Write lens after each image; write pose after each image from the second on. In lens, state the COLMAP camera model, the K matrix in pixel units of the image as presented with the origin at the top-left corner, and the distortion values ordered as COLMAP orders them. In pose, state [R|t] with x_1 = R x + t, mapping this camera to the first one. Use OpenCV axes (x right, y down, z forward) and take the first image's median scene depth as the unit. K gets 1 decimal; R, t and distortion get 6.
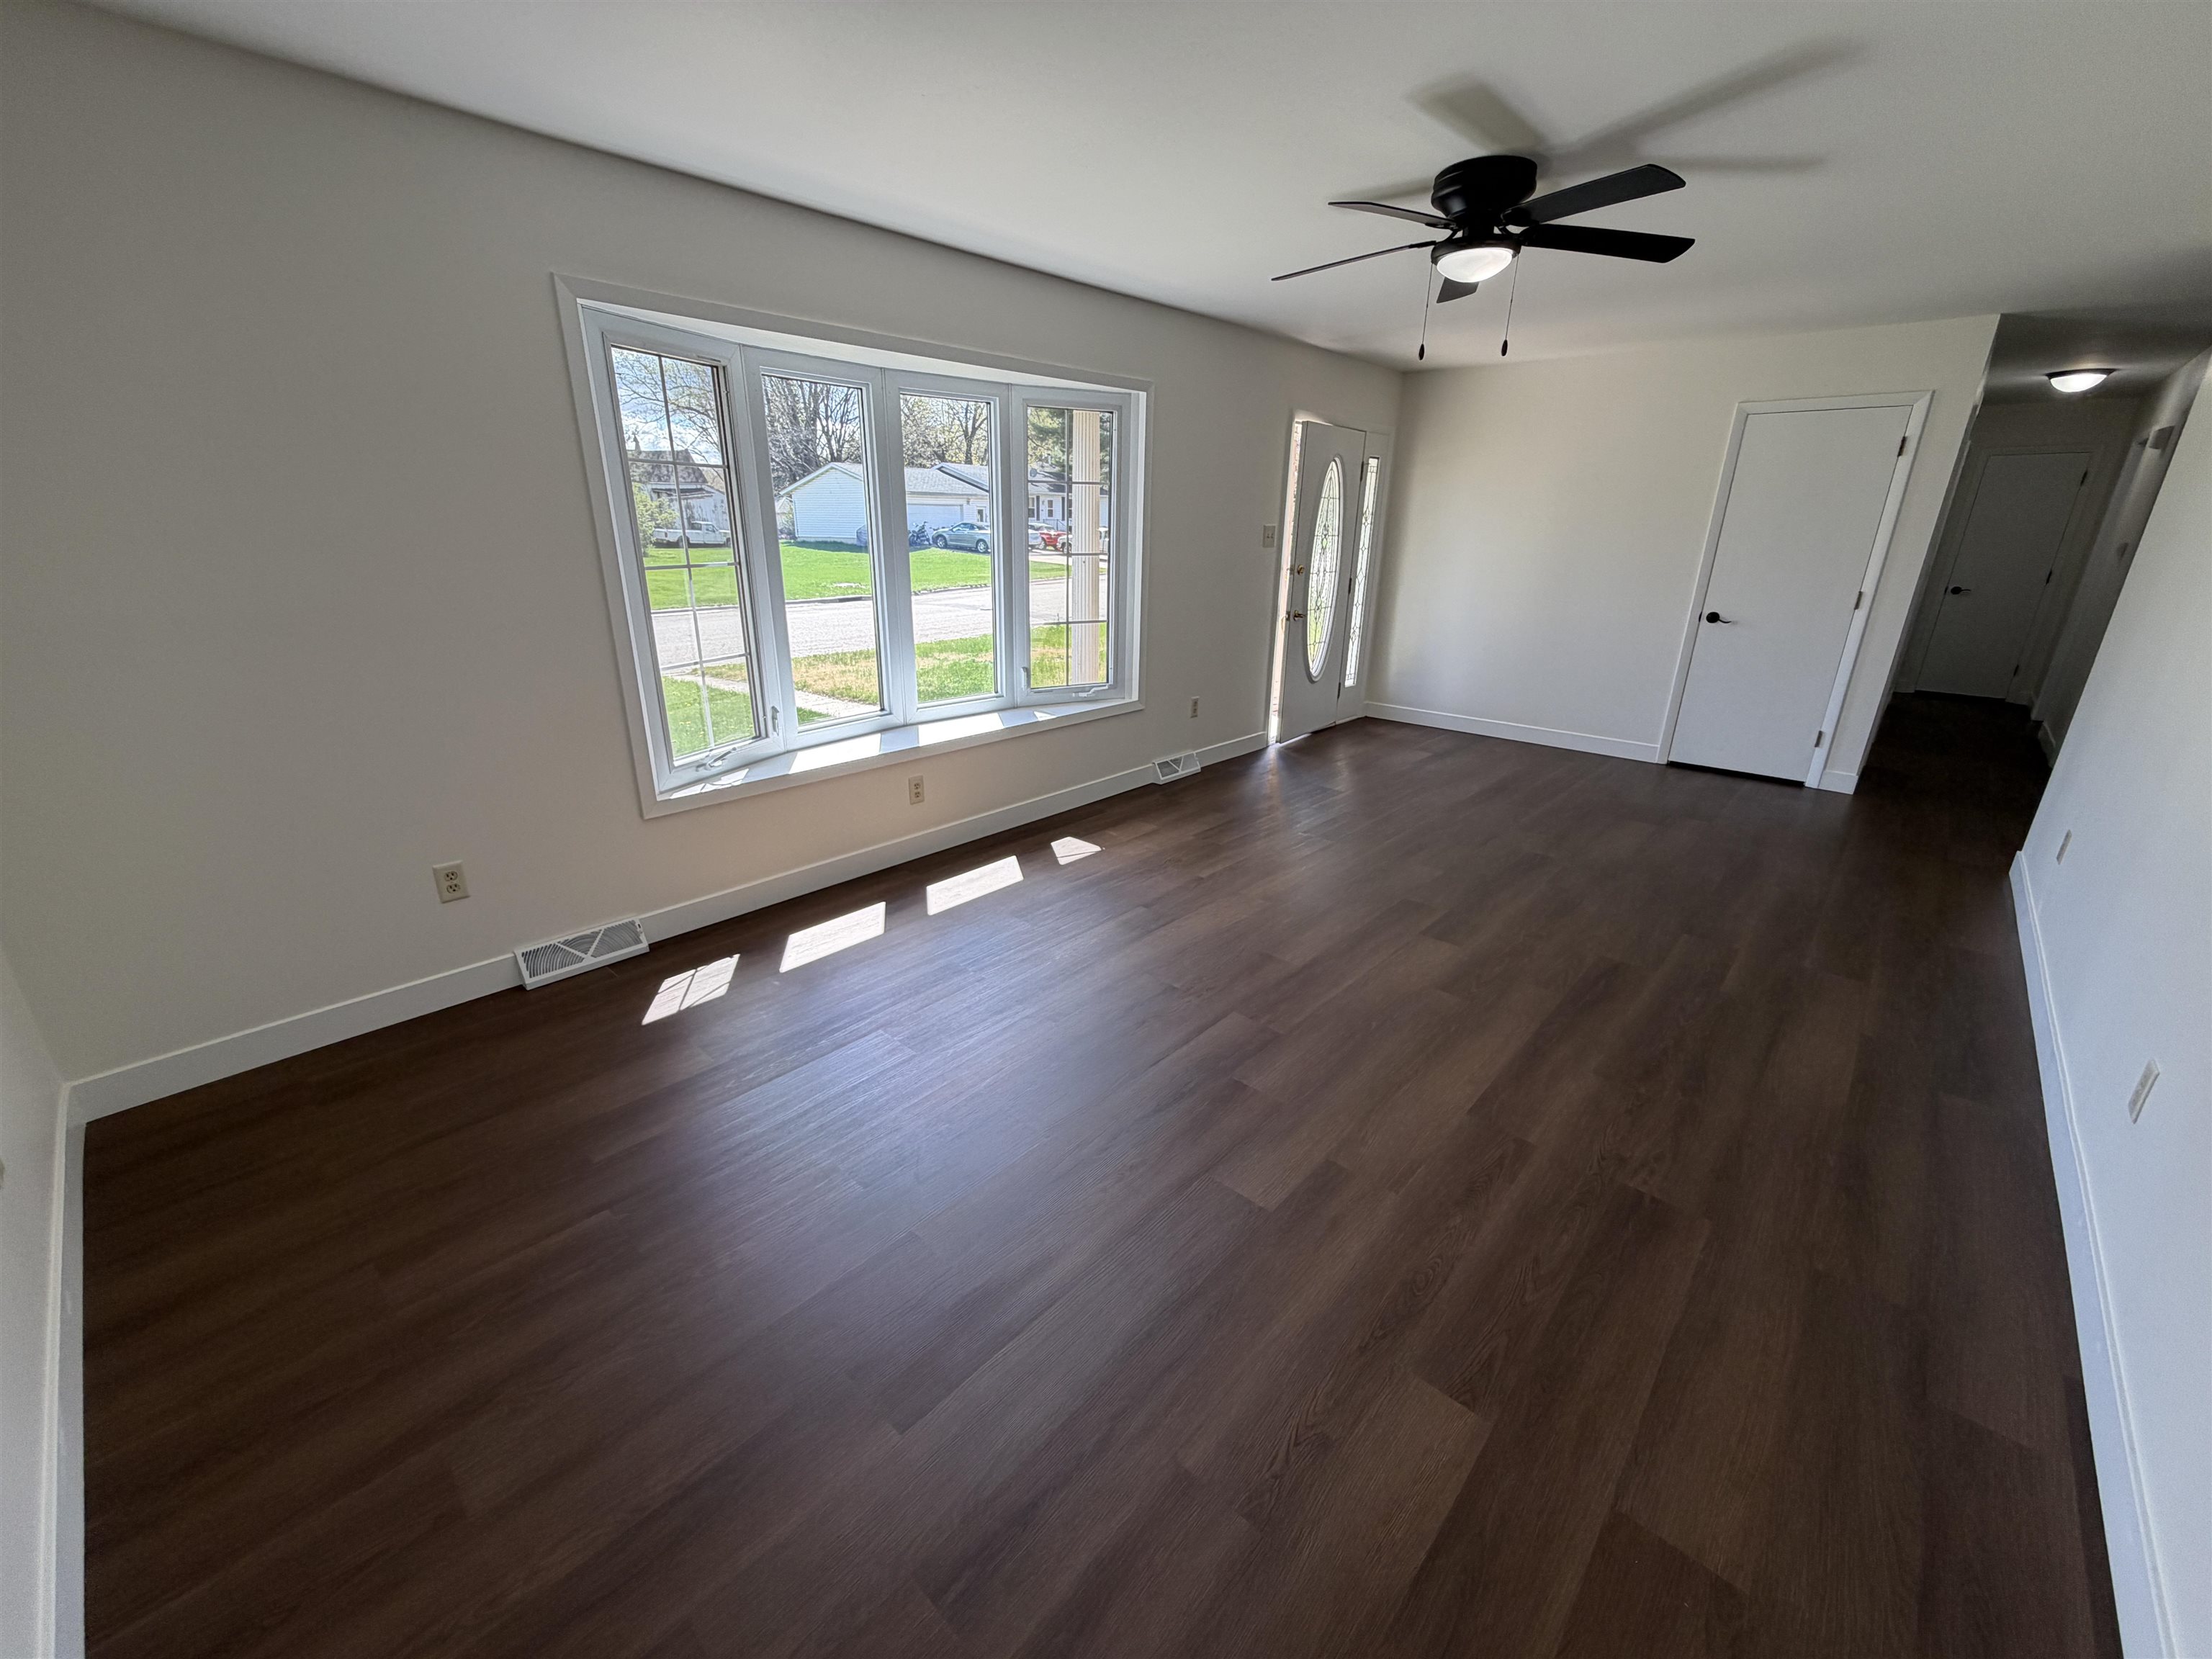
lens RADIAL K [[881.0, 0, 1105.4], [0, 881.0, 825.3], [0, 0, 1]] dist [-0.001036, -0.000031]
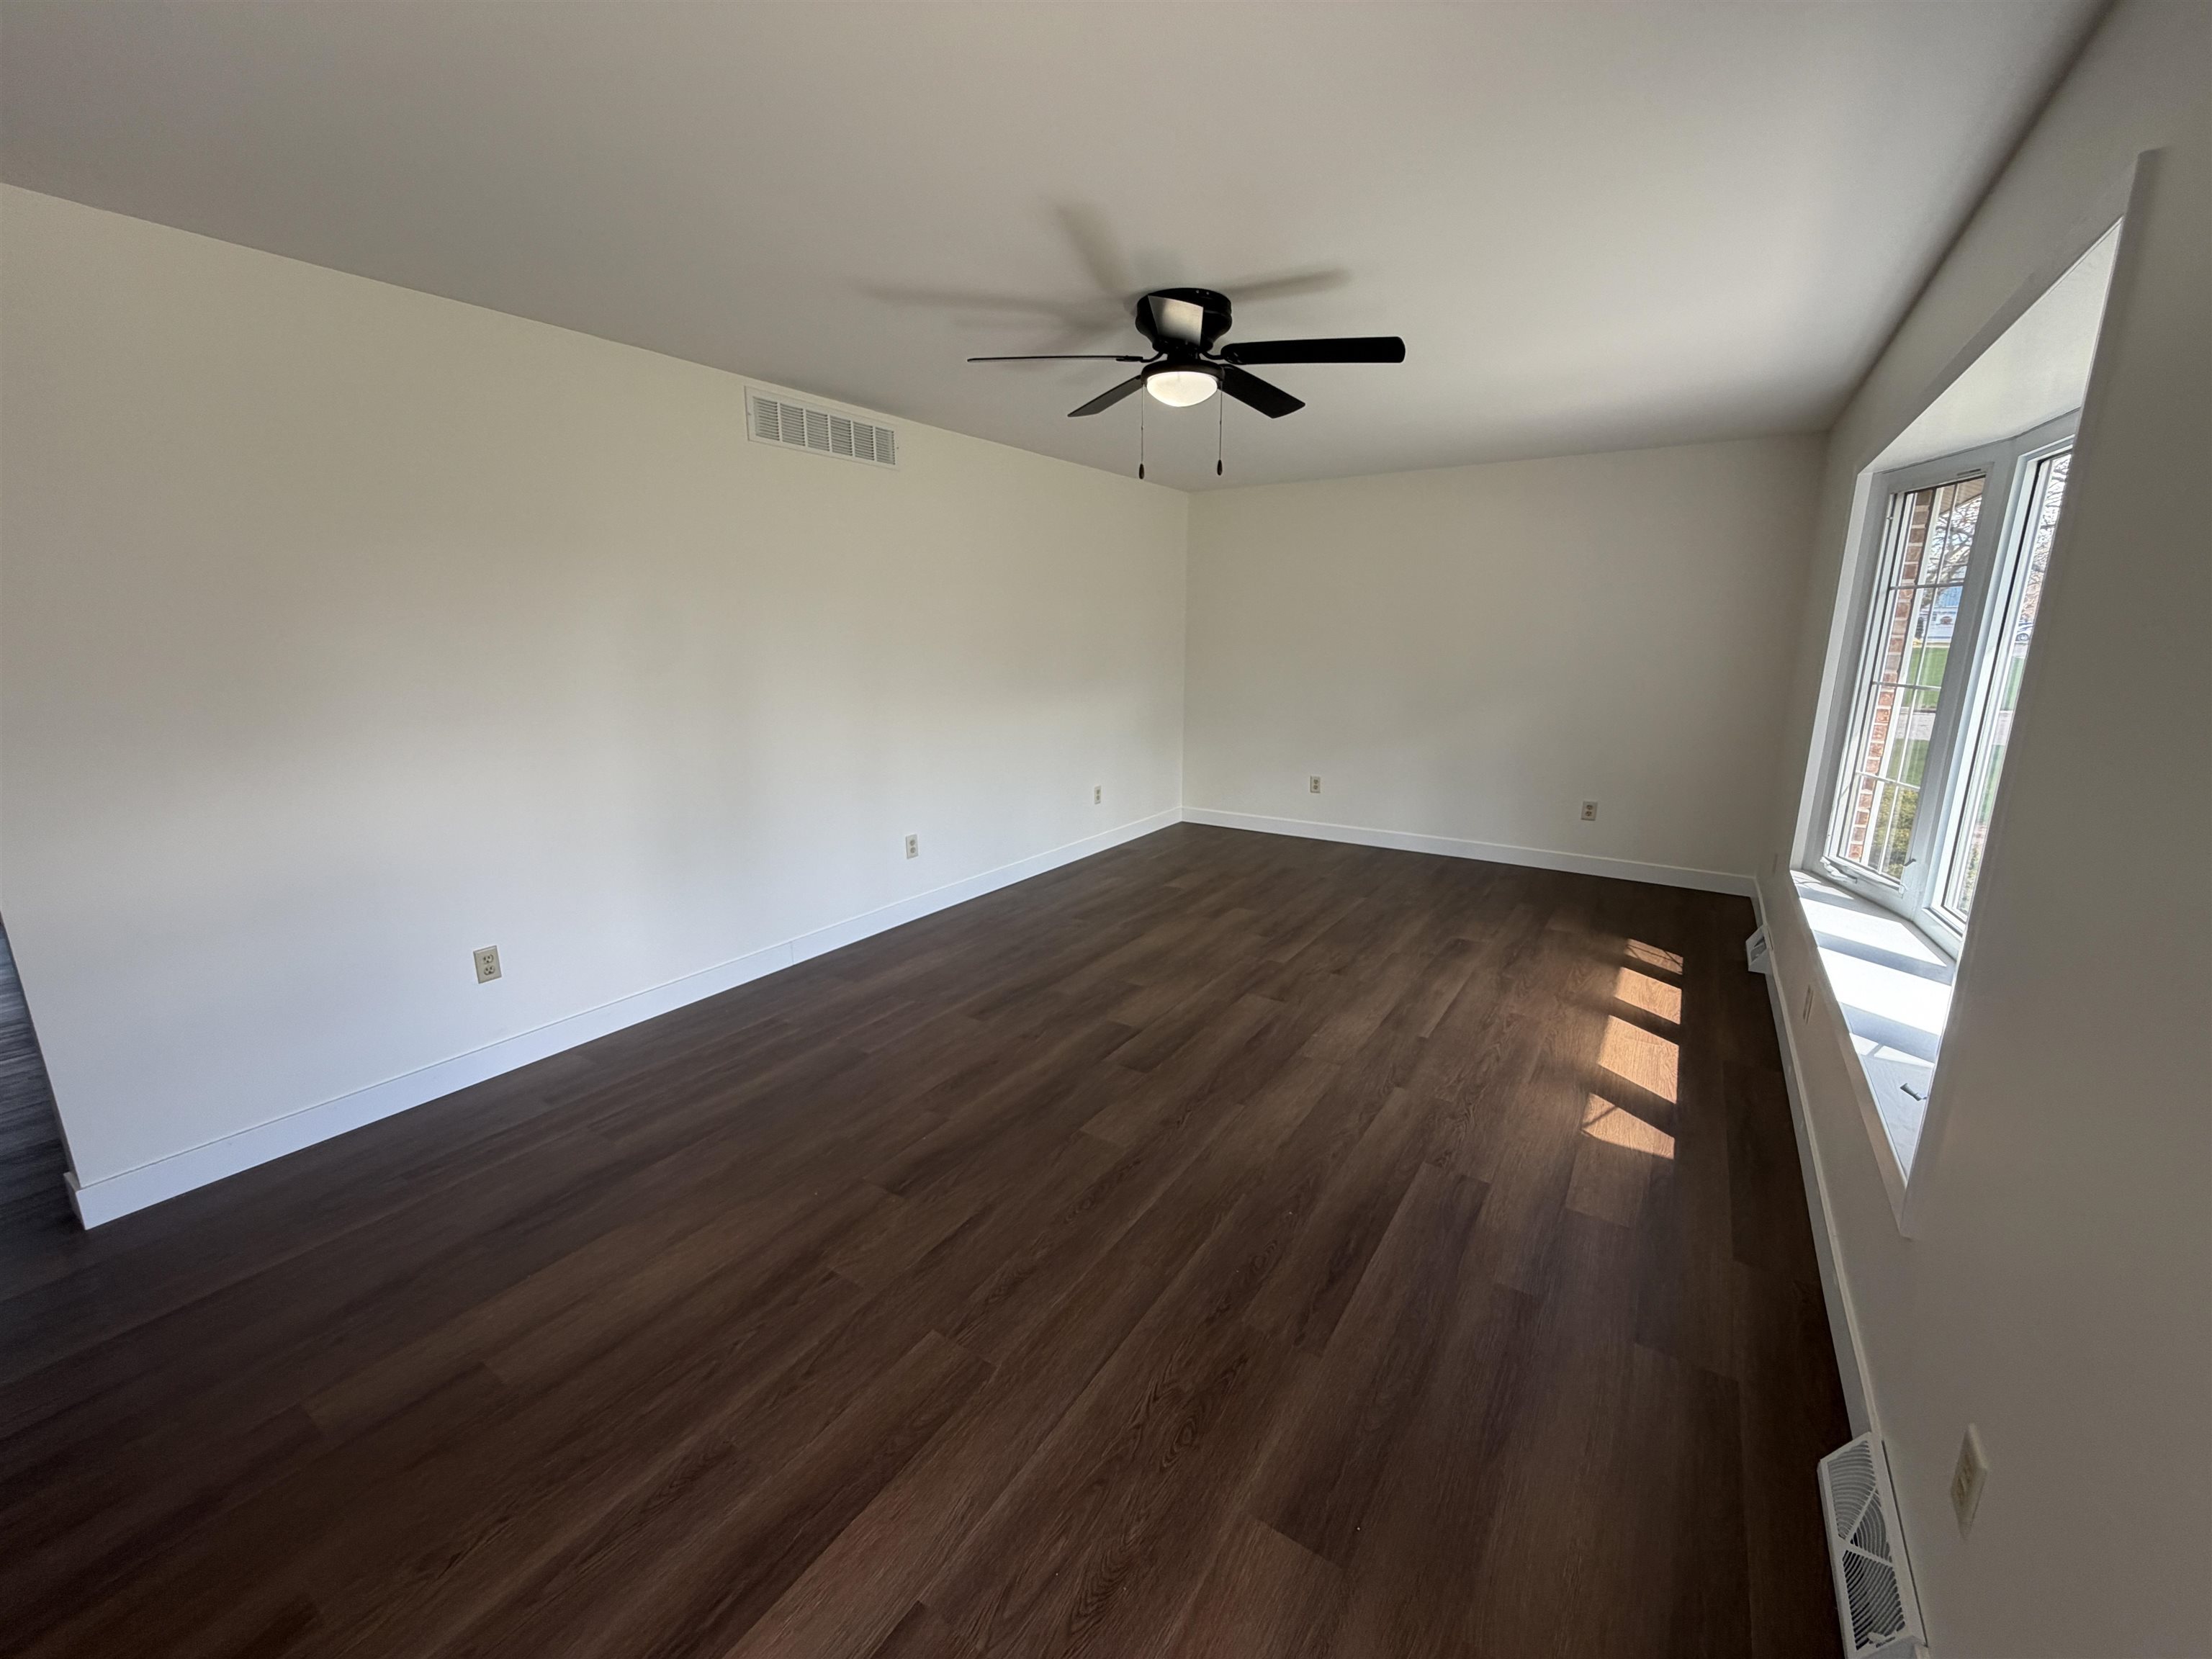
lens RADIAL K [[884.7, 0, 1098.1], [0, 884.7, 828.1], [0, 0, 1]] dist [0.000606, 0.000346]
pose [[-0.988787, 0.024250, -0.147352, 0.462865], [-0.057268, 0.849715, 0.524123, -0.507481], [0.137917, 0.526685, -0.838798, 1.446091]]
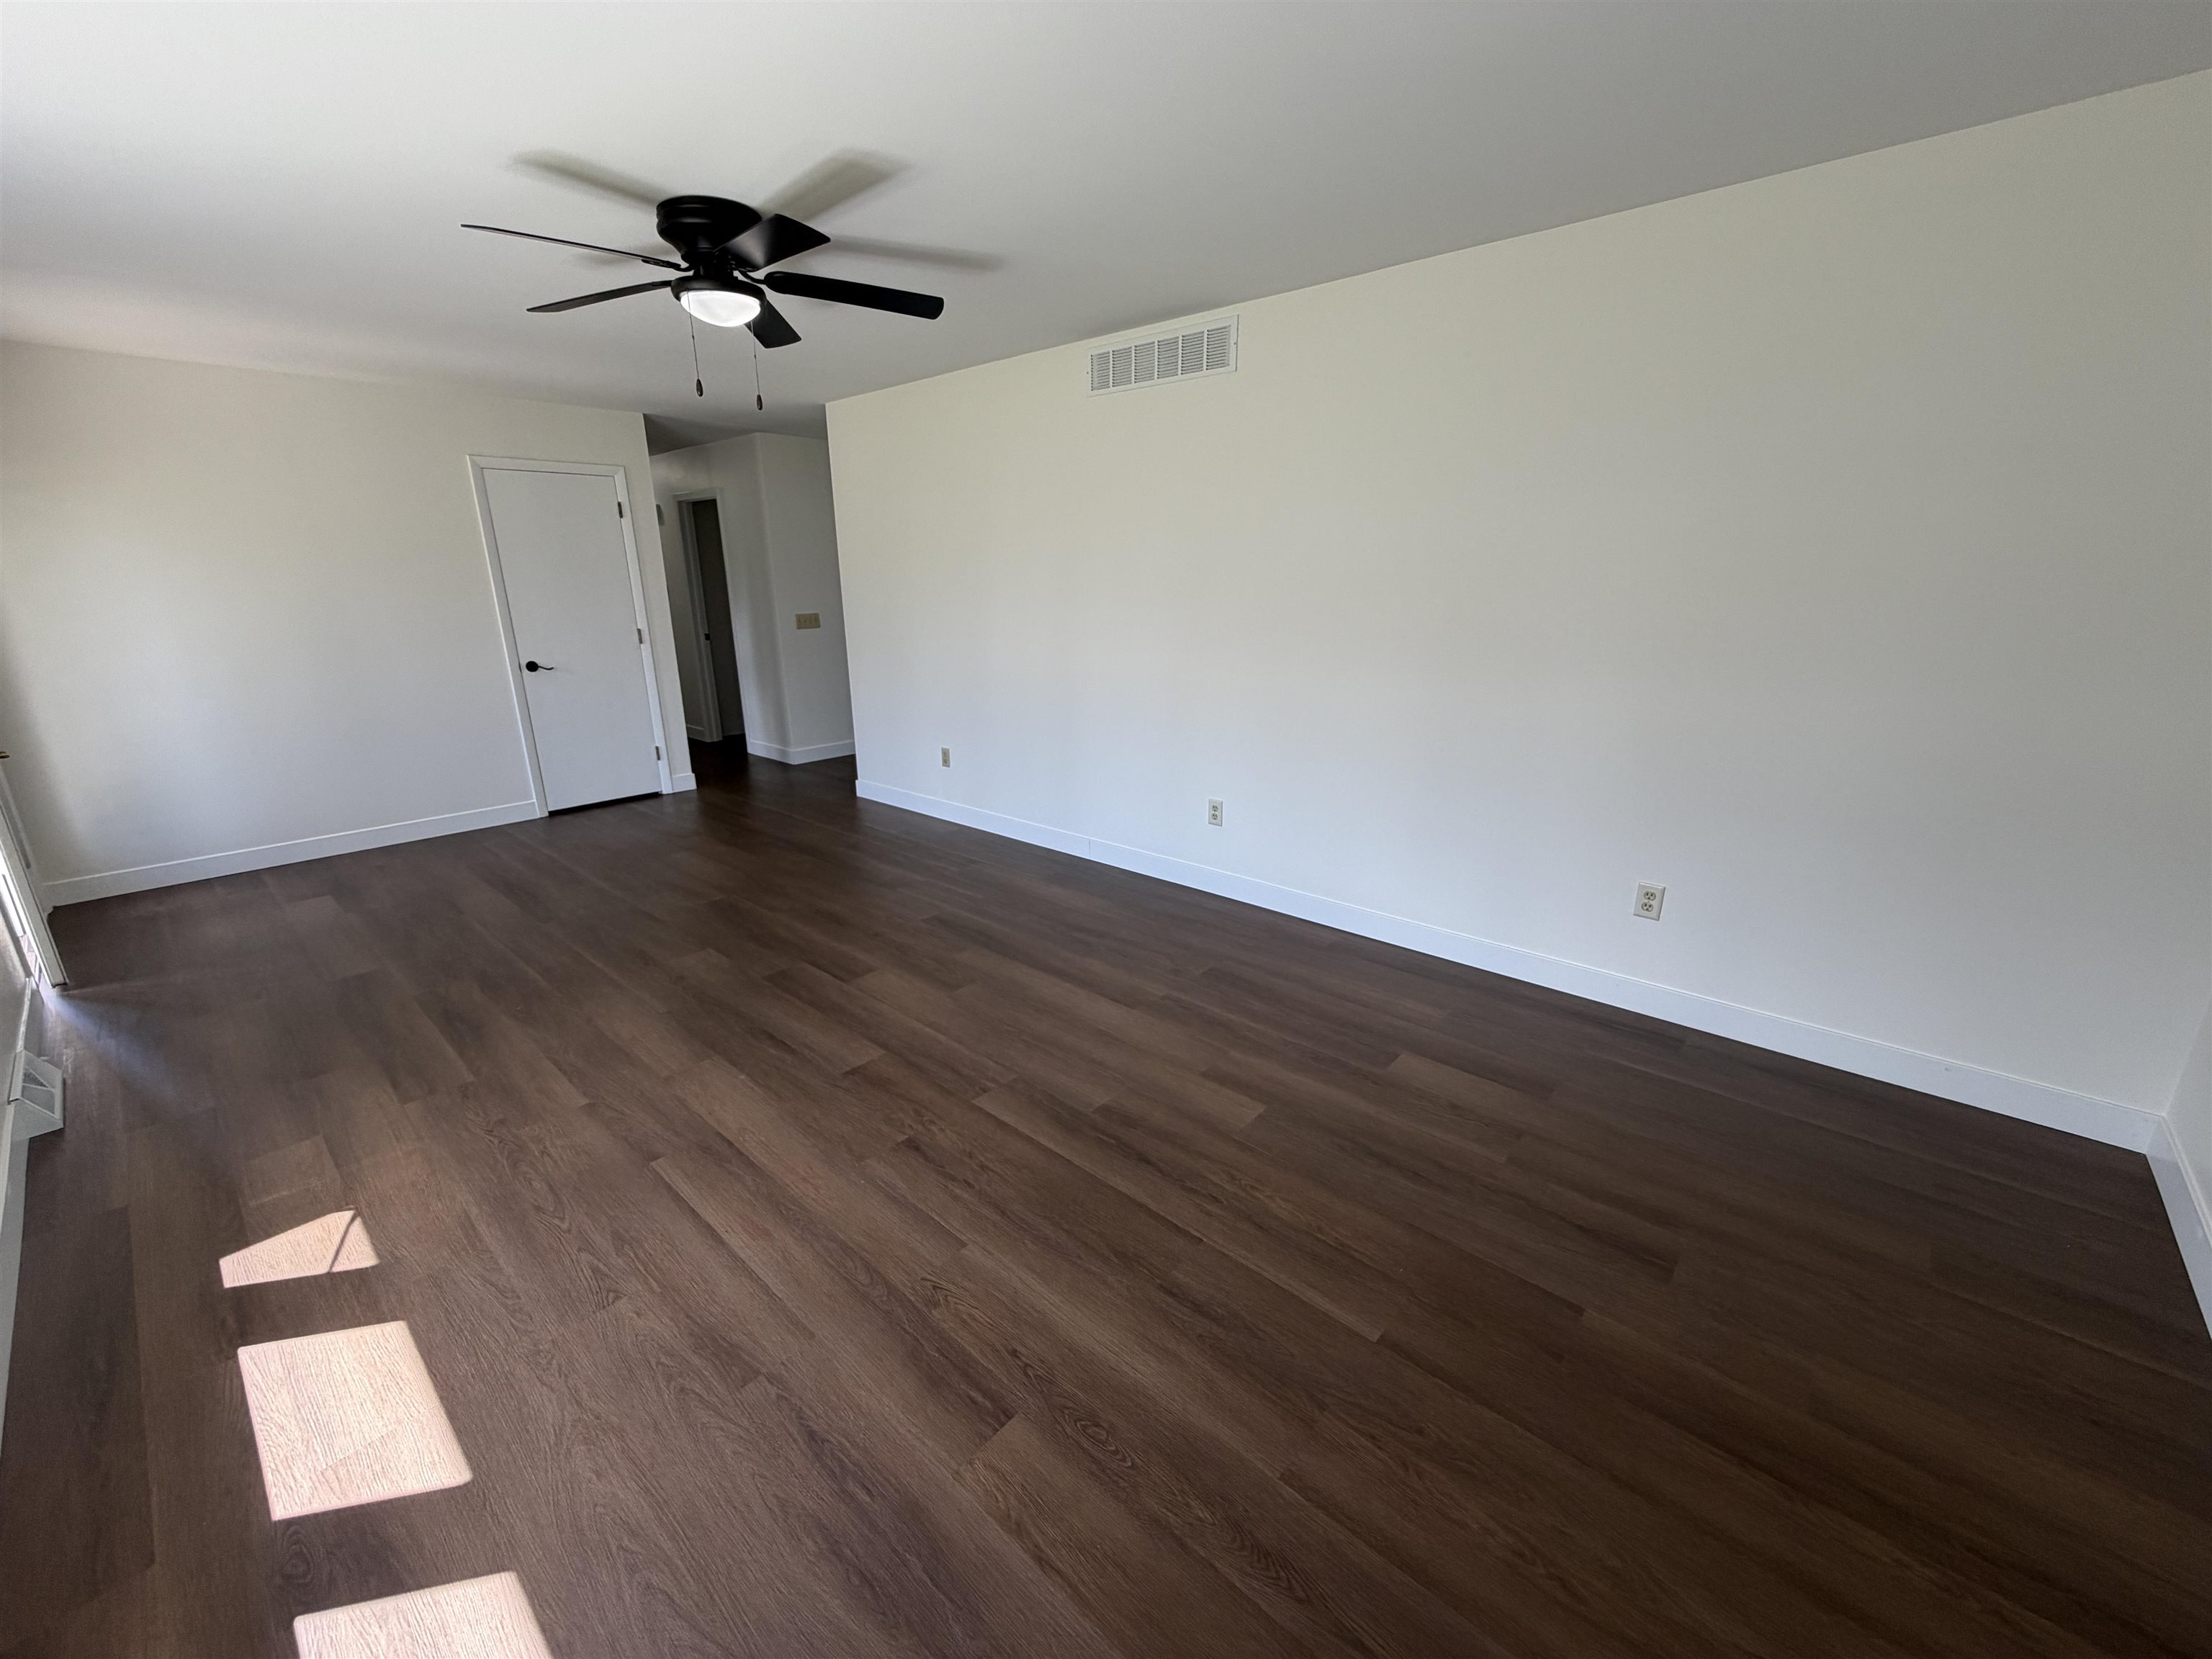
lens RADIAL K [[882.2, 0, 1091.4], [0, 882.2, 825.2], [0, 0, 1]] dist [0.000748, -0.000120]
pose [[0.001257, -0.285668, 0.958328, -0.454131], [0.336895, 0.902428, 0.268563, -0.175580], [-0.941541, 0.322518, 0.097374, 0.491757]]
